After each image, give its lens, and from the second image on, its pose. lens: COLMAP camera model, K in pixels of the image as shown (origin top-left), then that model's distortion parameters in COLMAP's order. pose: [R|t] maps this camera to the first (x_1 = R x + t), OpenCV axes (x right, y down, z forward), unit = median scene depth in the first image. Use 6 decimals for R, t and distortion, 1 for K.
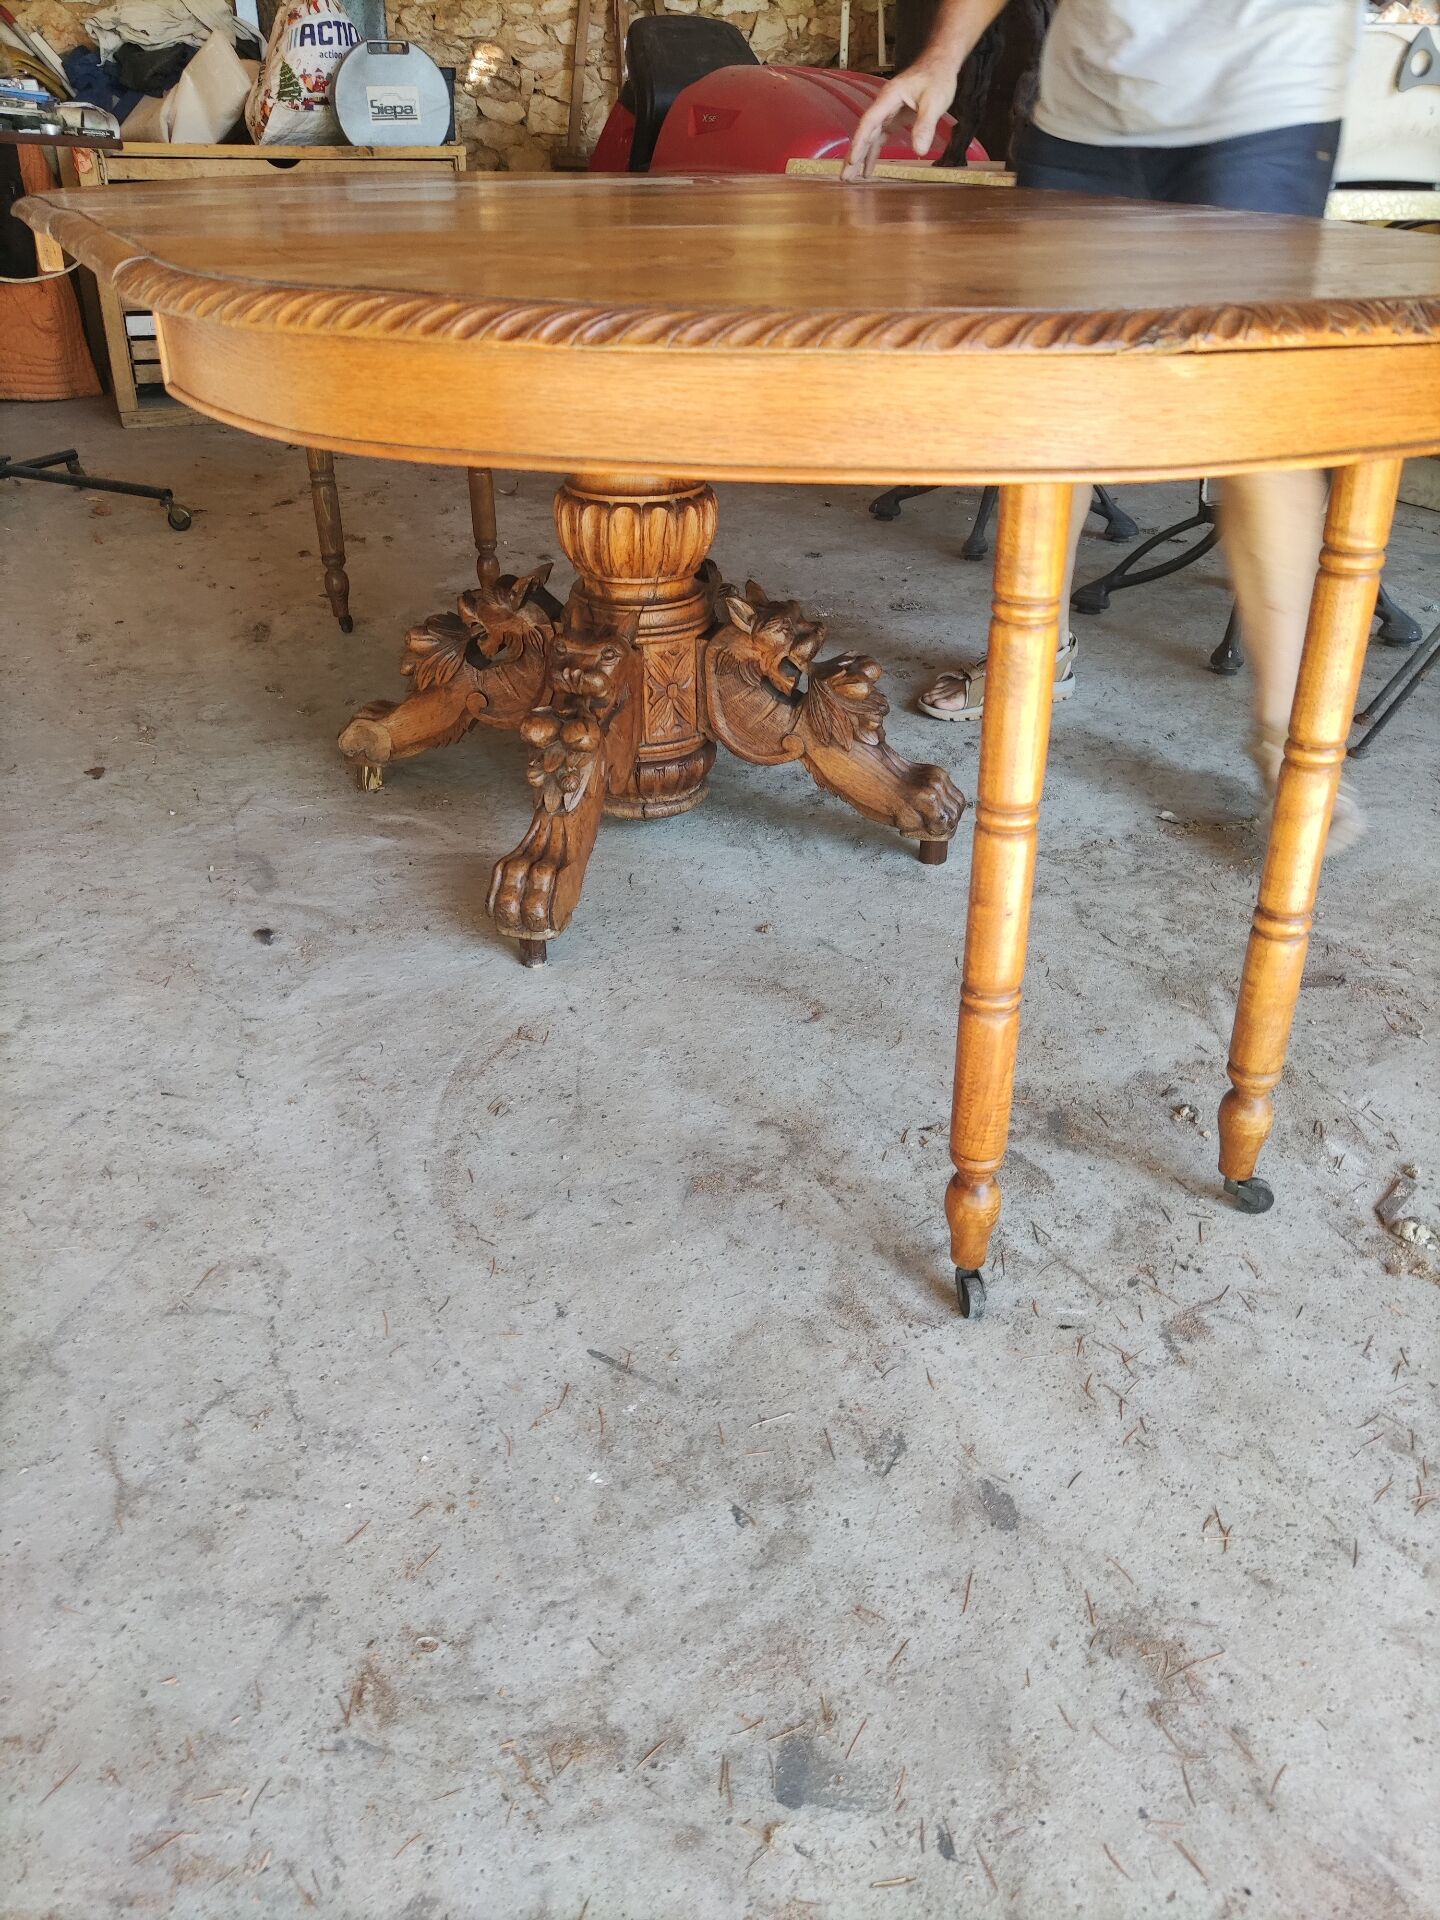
lens RADIAL K [[1425.6, 0, 728.2], [0, 1425.6, 950.7], [0, 0, 1]] dist [0.088759, -0.130957]
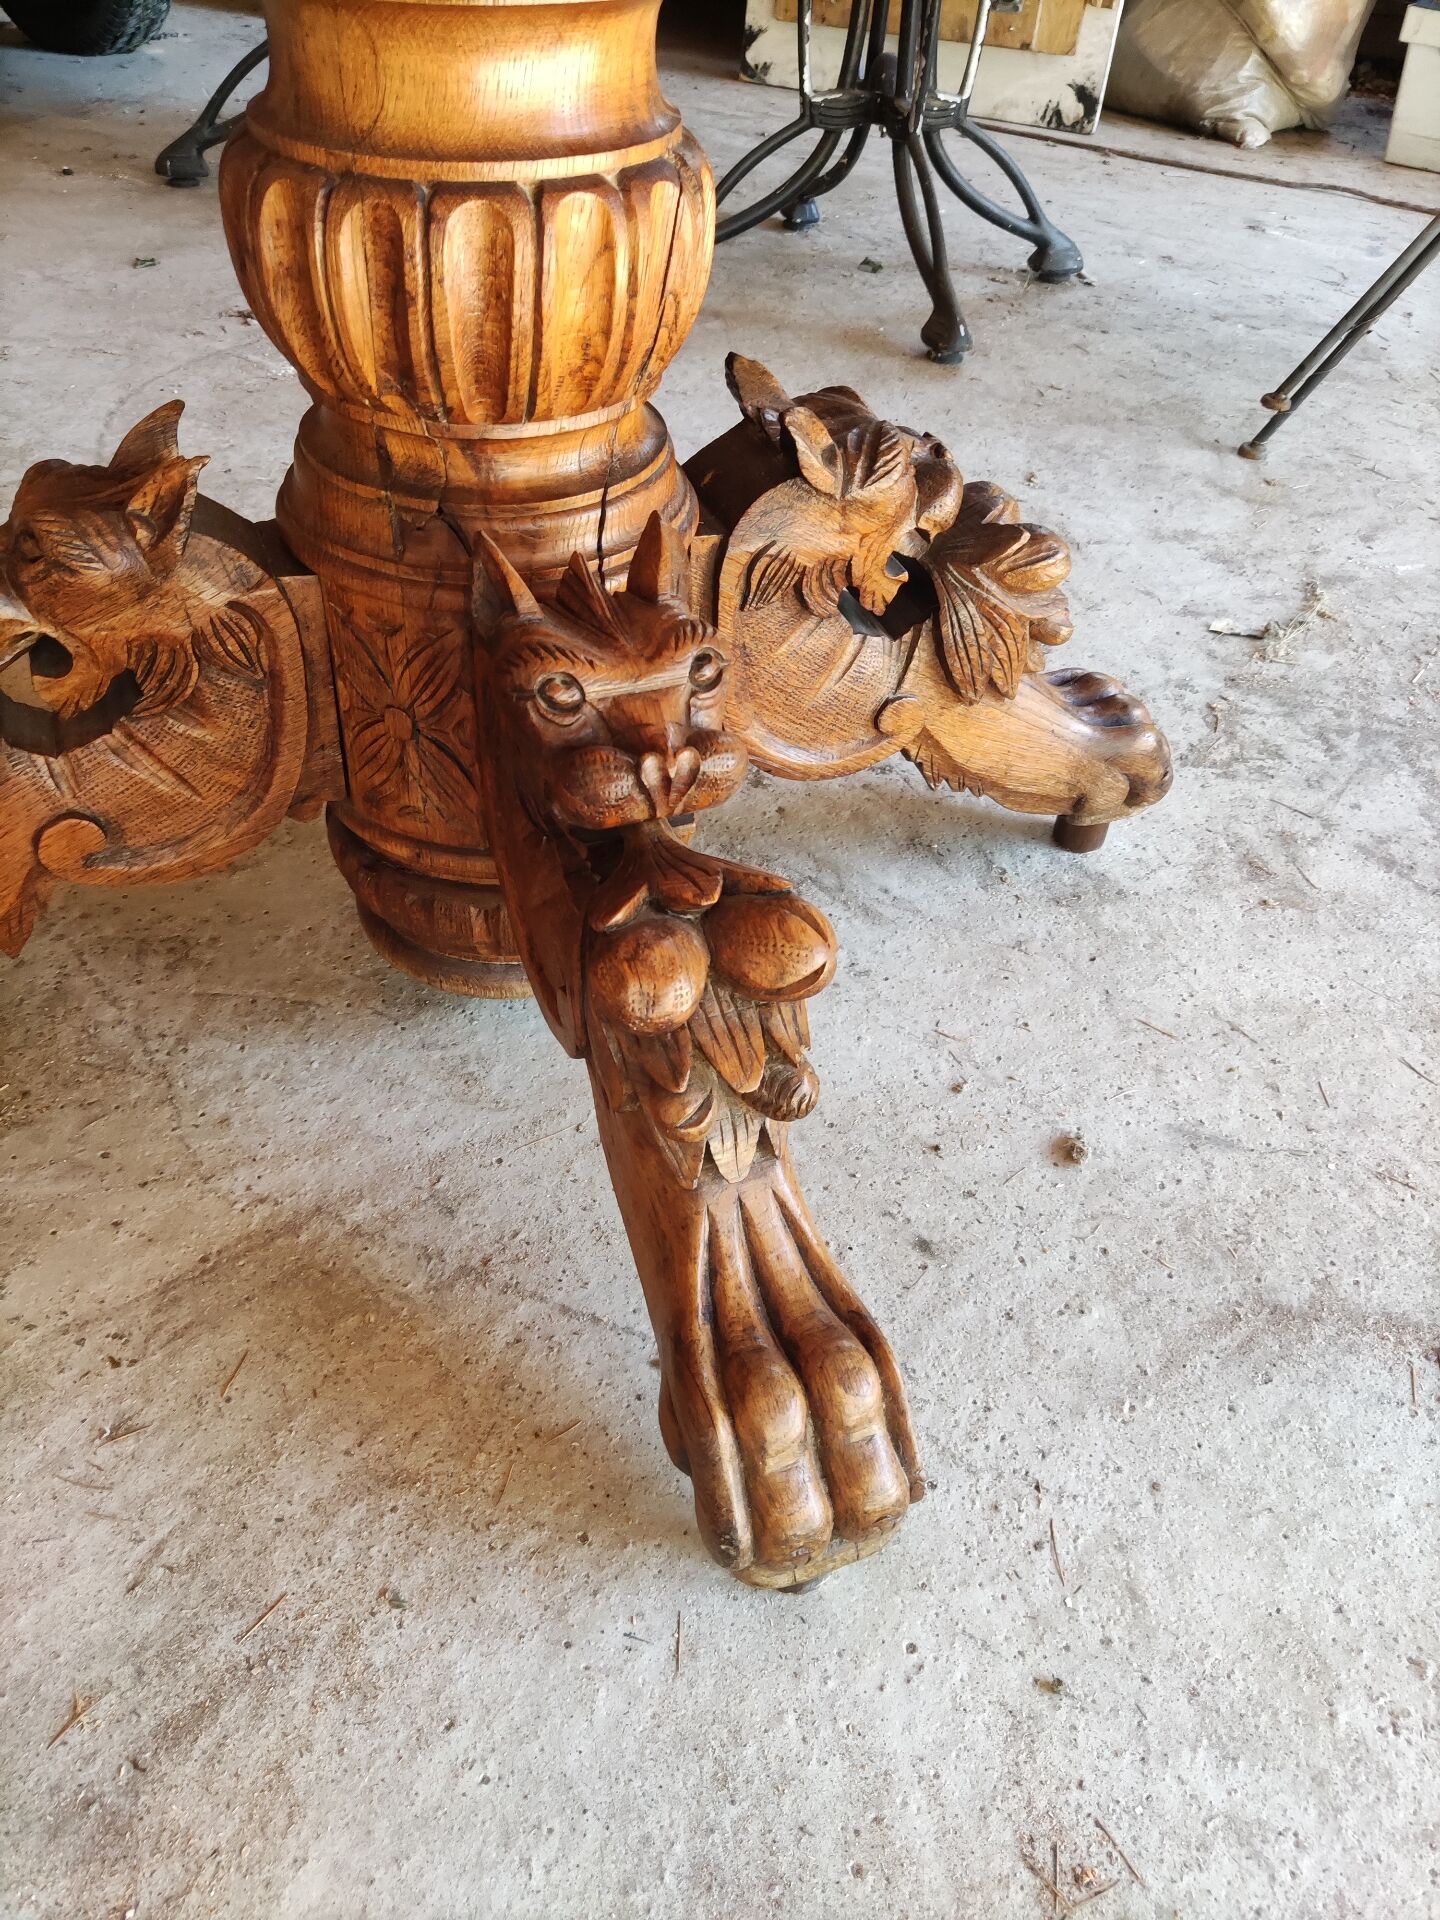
lens RADIAL K [[1436.6, 0, 710.7], [0, 1436.6, 943.8], [0, 0, 1]] dist [0.097054, -0.164091]
pose [[0.798386, -0.369498, 0.475448, -0.304658], [0.264002, 0.924451, 0.275126, -0.275392], [-0.541187, -0.094137, 0.835616, 0.815238]]
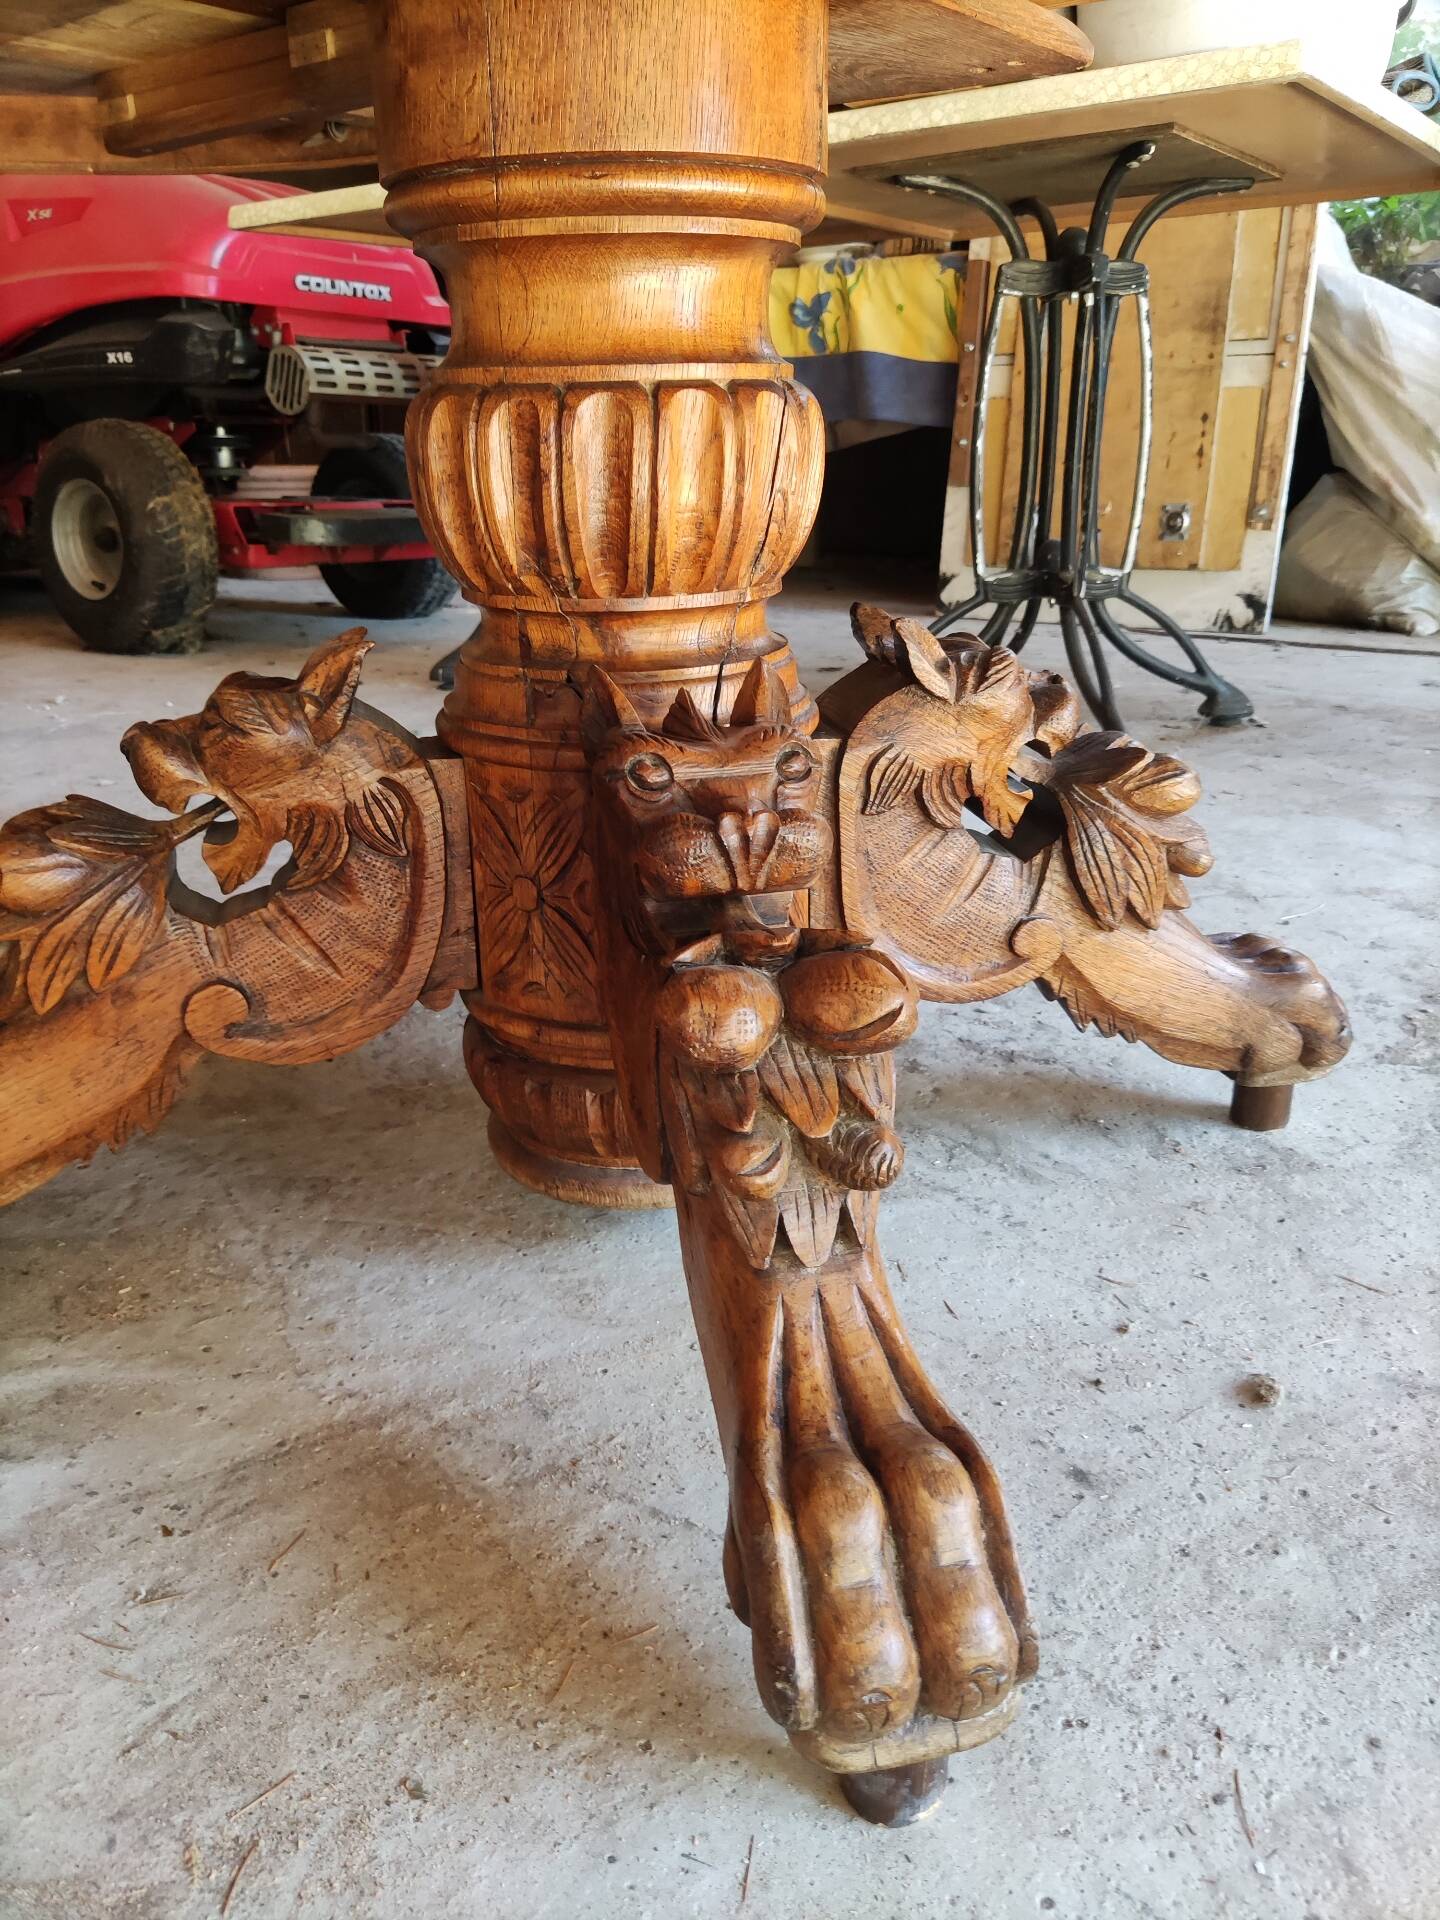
lens RADIAL K [[1431.8, 0, 710.8], [0, 1431.8, 951.0], [0, 0, 1]] dist [0.097605, -0.169776]
pose [[0.874979, -0.193558, 0.443788, -0.301403], [0.267213, 0.957423, -0.109261, -0.150593], [-0.403745, 0.214187, 0.889446, 0.814196]]
